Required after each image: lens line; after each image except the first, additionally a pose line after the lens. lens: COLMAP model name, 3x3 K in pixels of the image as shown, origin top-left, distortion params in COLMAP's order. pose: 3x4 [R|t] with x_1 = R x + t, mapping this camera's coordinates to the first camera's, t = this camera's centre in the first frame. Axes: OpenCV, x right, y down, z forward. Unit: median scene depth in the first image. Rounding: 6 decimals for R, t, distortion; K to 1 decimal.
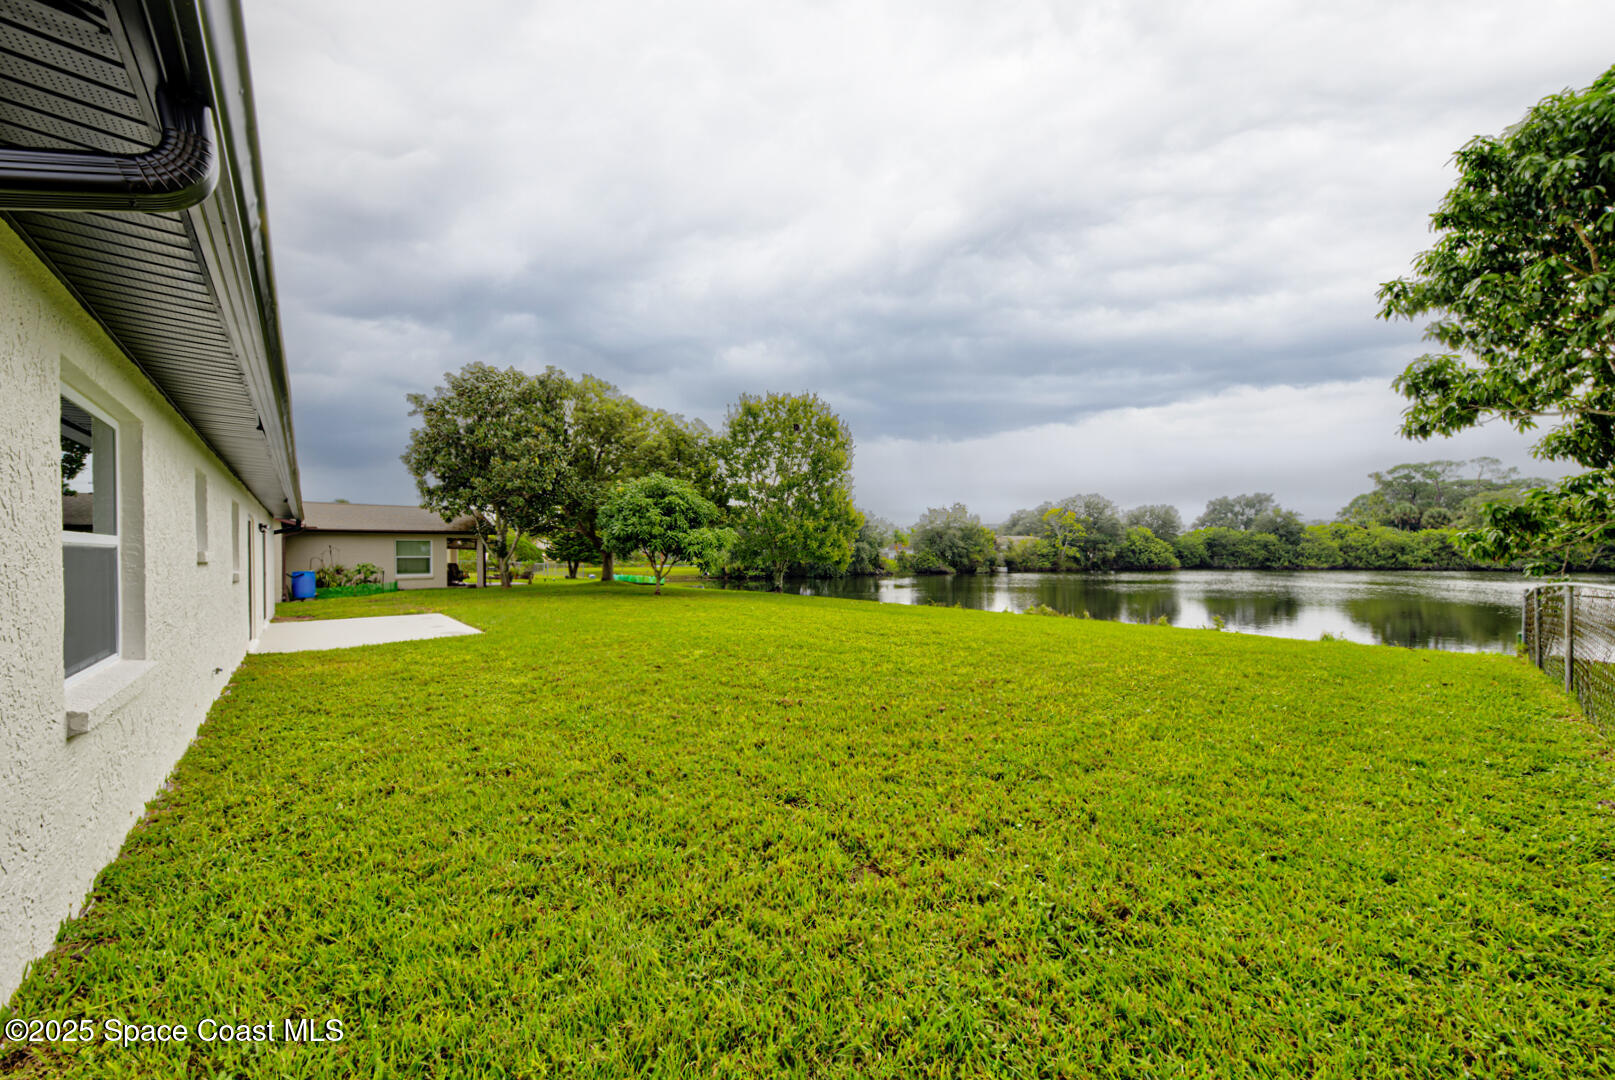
lens RADIAL K [[555.8, 0, 807.5], [0, 555.8, 554.4], [0, 0, 1]] dist [0.023371, -0.003235]
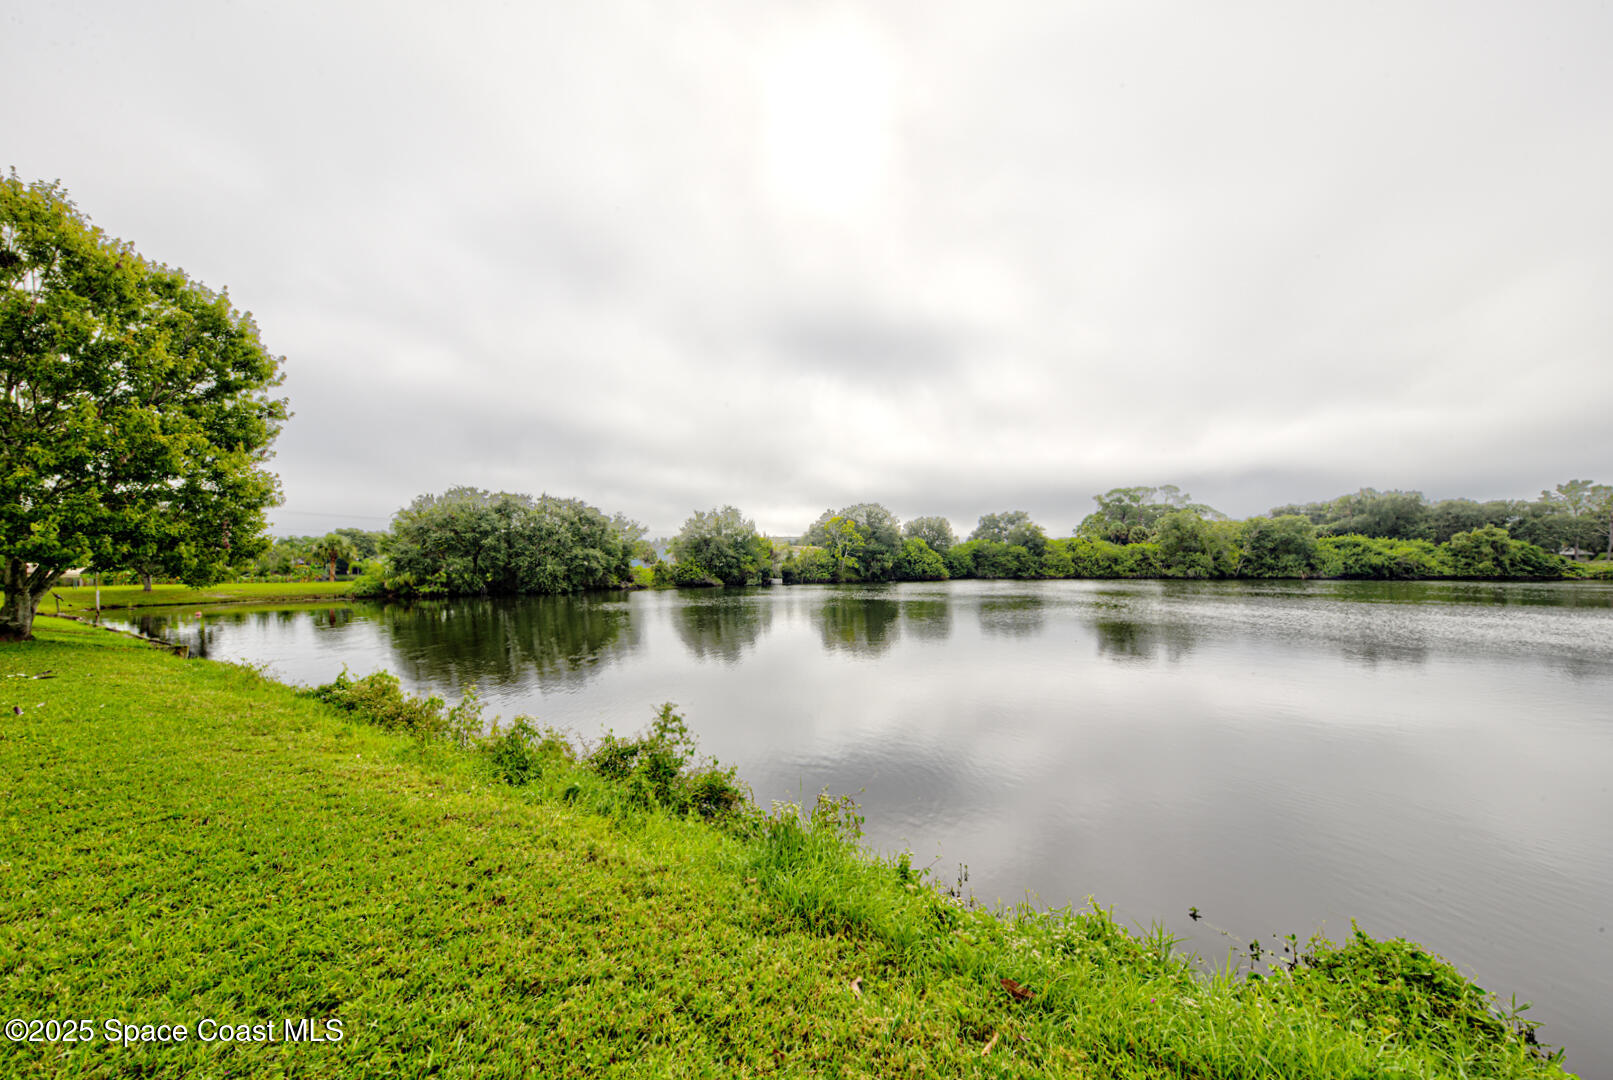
lens RADIAL K [[555.1, 0, 792.7], [0, 555.1, 565.3], [0, 0, 1]] dist [0.023371, -0.003235]
pose [[0.959910, 0.000782, 0.280308, 0.096206], [-0.000950, 0.999999, 0.000463, 0.000679], [-0.280308, -0.000711, 0.959910, 0.091061]]
